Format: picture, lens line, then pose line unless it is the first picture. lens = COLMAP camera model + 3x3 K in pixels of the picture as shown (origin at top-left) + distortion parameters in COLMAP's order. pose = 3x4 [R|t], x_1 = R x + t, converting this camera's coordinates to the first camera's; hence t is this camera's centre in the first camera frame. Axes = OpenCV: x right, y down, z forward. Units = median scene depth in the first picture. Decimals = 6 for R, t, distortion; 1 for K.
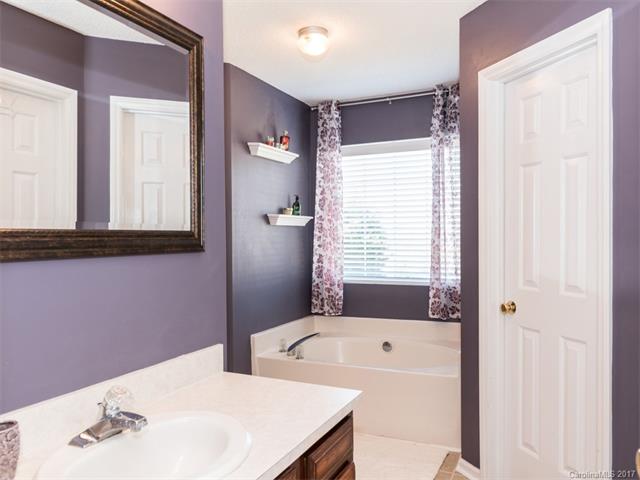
lens RADIAL K [[496.5, 0, 320.0], [0, 496.5, 240.0], [0, 0, 1]] dist [-0.002640, -0.000366]
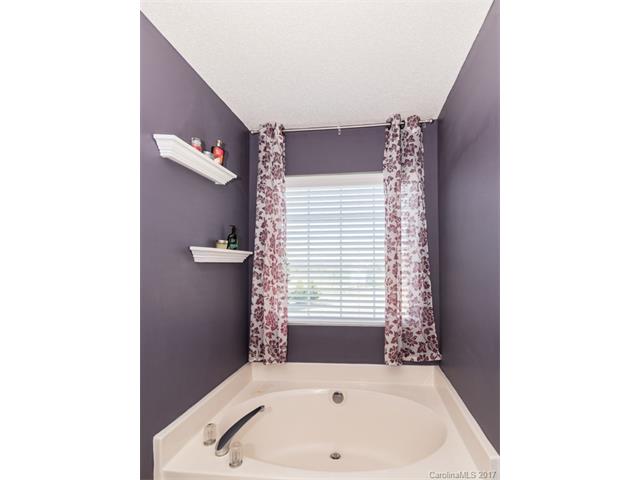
lens RADIAL K [[282.8, 0, 338.2], [0, 282.8, 258.7], [0, 0, 1]] dist [0.003161, 0.000053]
pose [[0.949123, 0.010408, 0.314735, -0.027563], [-0.001629, 0.999603, -0.028142, -0.021388], [-0.314903, 0.026197, 0.948762, 0.484240]]
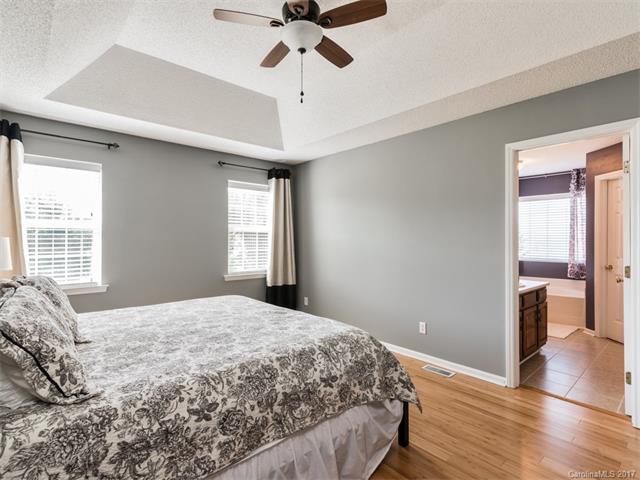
lens RADIAL K [[330.1, 0, 320.0], [0, 330.1, 240.0], [0, 0, 1]] dist [-0.000303, -0.000173]
pose [[0.918359, 0.008001, -0.395668, -0.186189], [-0.010502, 0.999936, -0.004154, 0.010884], [0.395609, 0.007971, 0.918384, -0.678964]]
